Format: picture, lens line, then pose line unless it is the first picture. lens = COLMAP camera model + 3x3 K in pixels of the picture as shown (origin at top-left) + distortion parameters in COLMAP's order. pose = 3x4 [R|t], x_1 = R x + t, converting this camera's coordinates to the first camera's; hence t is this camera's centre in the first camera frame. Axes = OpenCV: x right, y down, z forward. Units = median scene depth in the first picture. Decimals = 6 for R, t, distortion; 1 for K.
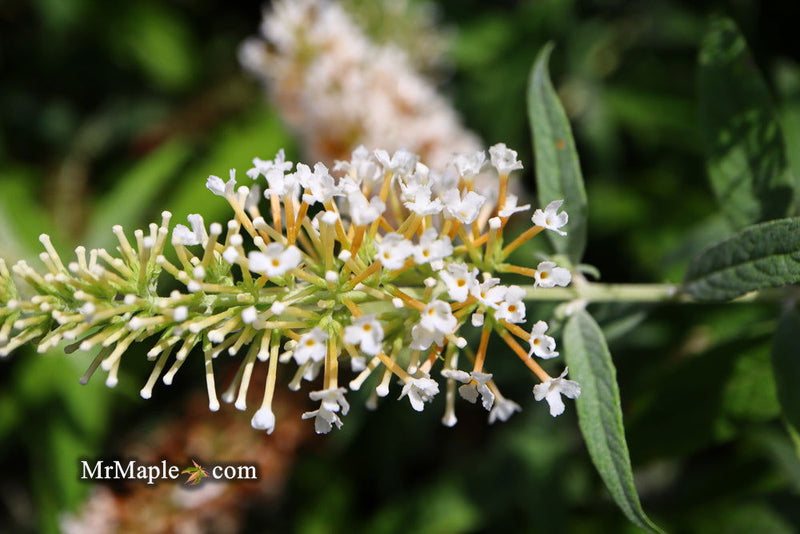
lens RADIAL K [[997.1, 0, 400.8], [0, 997.1, 266.5], [0, 0, 1]] dist [0.029814, 0.000000]
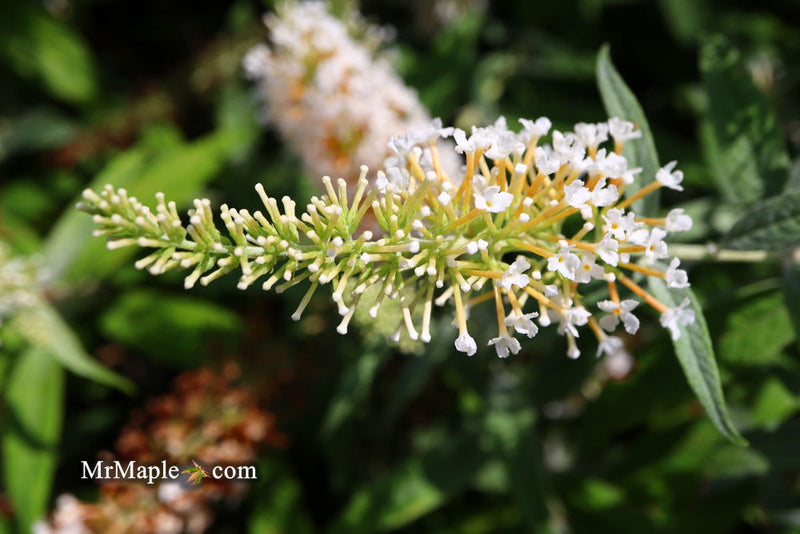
lens RADIAL K [[997.1, 0, 399.2], [0, 997.1, 269.7], [0, 0, 1]] dist [0.029814, 0.000000]
pose [[0.968140, -0.009636, 0.250225, -0.382932], [0.021811, 0.998707, -0.045927, 0.091932], [-0.249459, 0.049921, 0.967098, -0.074109]]
